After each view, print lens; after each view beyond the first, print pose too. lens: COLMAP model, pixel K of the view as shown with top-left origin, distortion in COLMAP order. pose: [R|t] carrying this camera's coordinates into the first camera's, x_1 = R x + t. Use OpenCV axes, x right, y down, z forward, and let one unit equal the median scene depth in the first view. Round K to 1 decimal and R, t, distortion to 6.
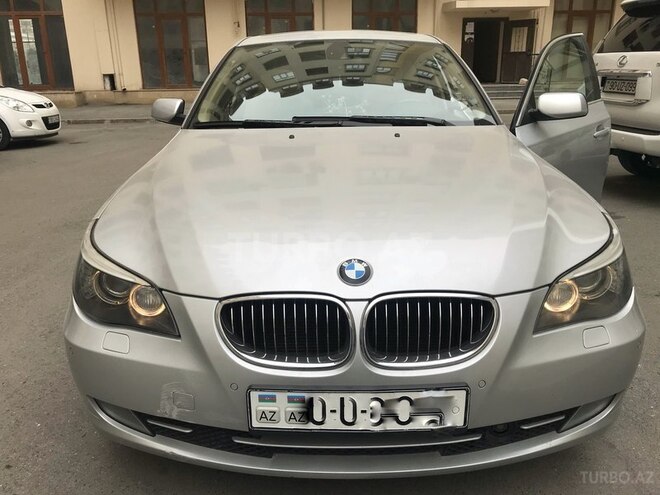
lens RADIAL K [[543.4, 0, 329.9], [0, 543.4, 246.8], [0, 0, 1]] dist [0.016742, -0.007287]
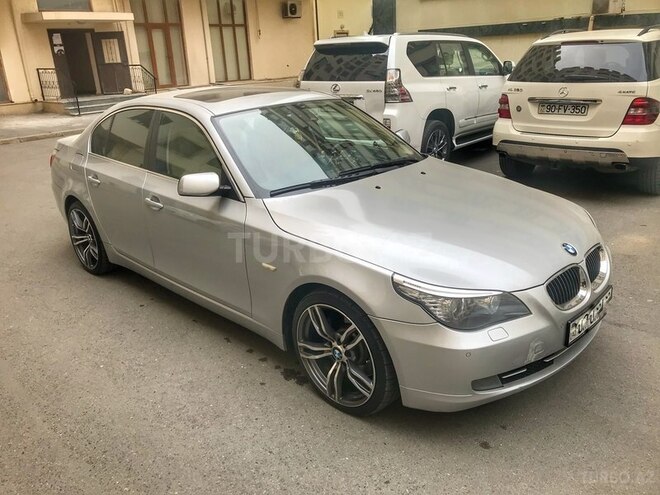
lens RADIAL K [[543.4, 0, 328.7], [0, 543.4, 247.9], [0, 0, 1]] dist [0.016742, -0.007287]
pose [[0.707490, -0.259953, 0.657177, -0.130712], [0.257346, 0.960813, 0.103011, -0.027295], [-0.658202, 0.096243, 0.746664, 0.008528]]
